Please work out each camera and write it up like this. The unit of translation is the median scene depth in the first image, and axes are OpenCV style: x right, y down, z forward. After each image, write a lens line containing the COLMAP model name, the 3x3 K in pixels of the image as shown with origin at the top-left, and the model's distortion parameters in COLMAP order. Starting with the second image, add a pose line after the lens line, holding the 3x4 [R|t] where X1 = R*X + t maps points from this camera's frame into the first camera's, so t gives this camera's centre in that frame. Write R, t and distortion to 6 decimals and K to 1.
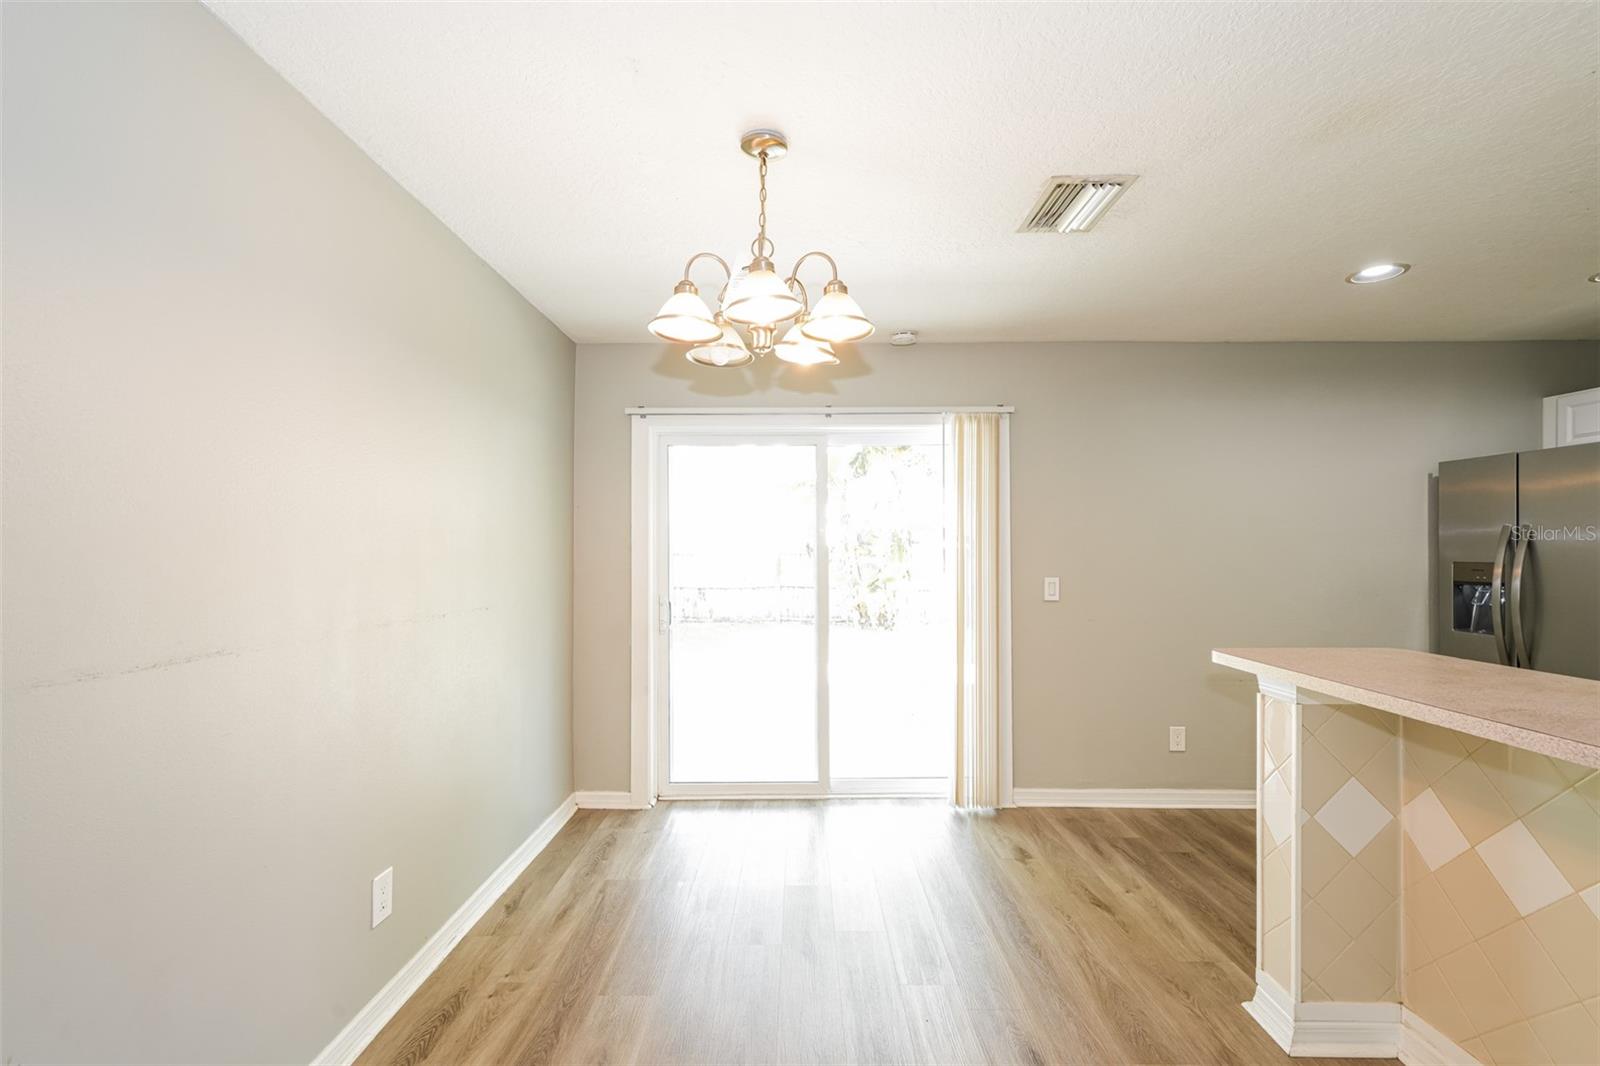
lens RADIAL K [[720.6, 0, 792.2], [0, 720.6, 537.4], [0, 0, 1]] dist [0.005236, 0.002134]
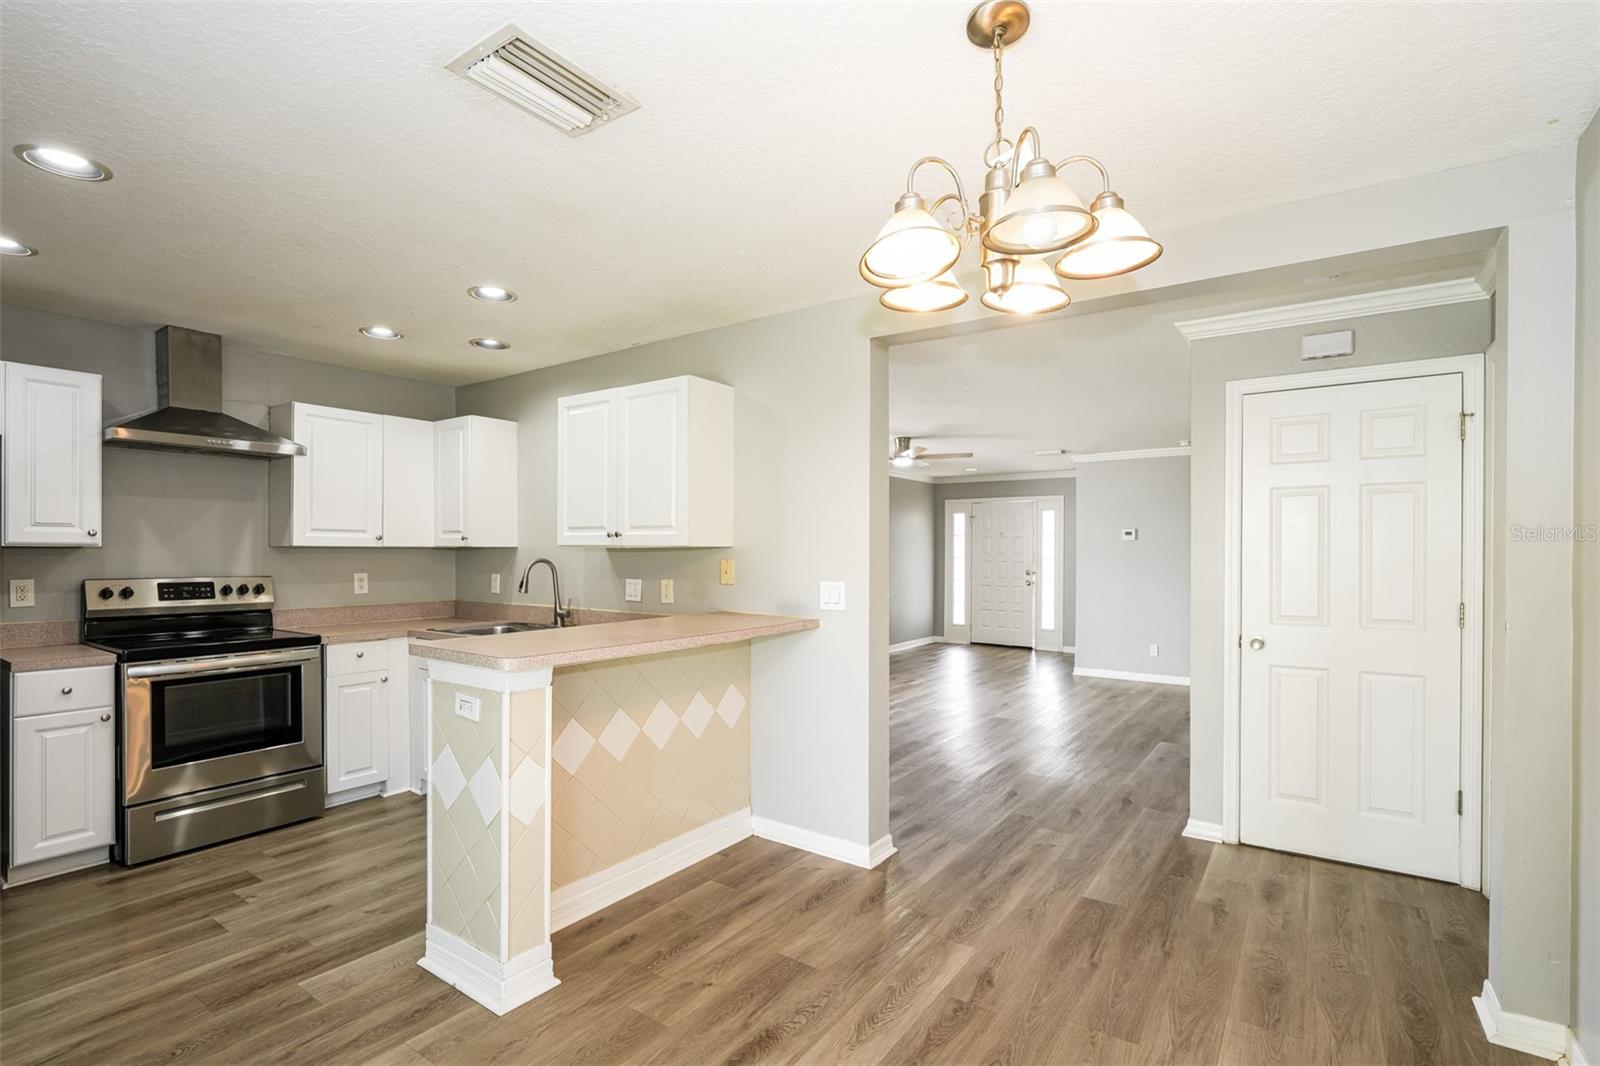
lens RADIAL K [[754.9, 0, 813.4], [0, 754.9, 555.5], [0, 0, 1]] dist [-0.010793, 0.001749]
pose [[-0.834771, -0.005392, 0.550571, -0.178477], [-0.013401, 0.999855, -0.010527, 0.016429], [-0.550434, -0.016166, -0.834722, 1.006679]]
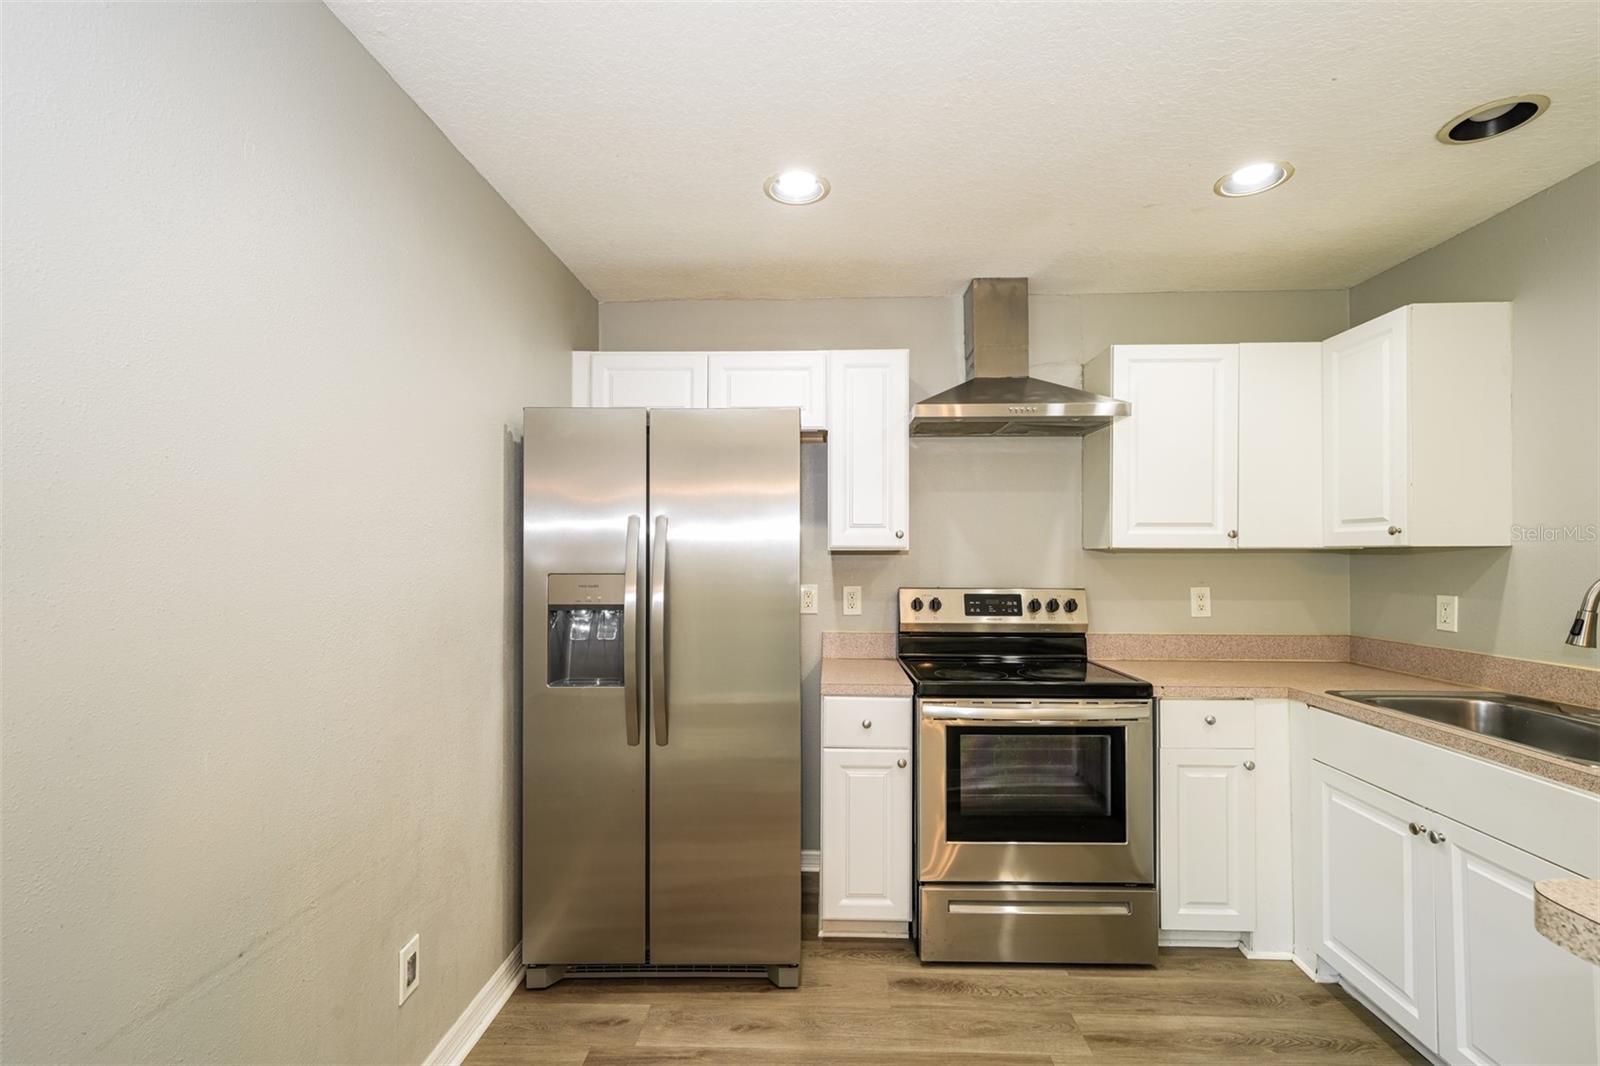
lens RADIAL K [[720.6, 0, 796.7], [0, 720.6, 555.0], [0, 0, 1]] dist [0.005236, 0.002134]
pose [[0.018754, 0.000548, 0.999824, 0.324734], [-0.018457, 0.999830, -0.000202, 0.014673], [-0.999654, -0.018450, 0.018761, 0.815141]]
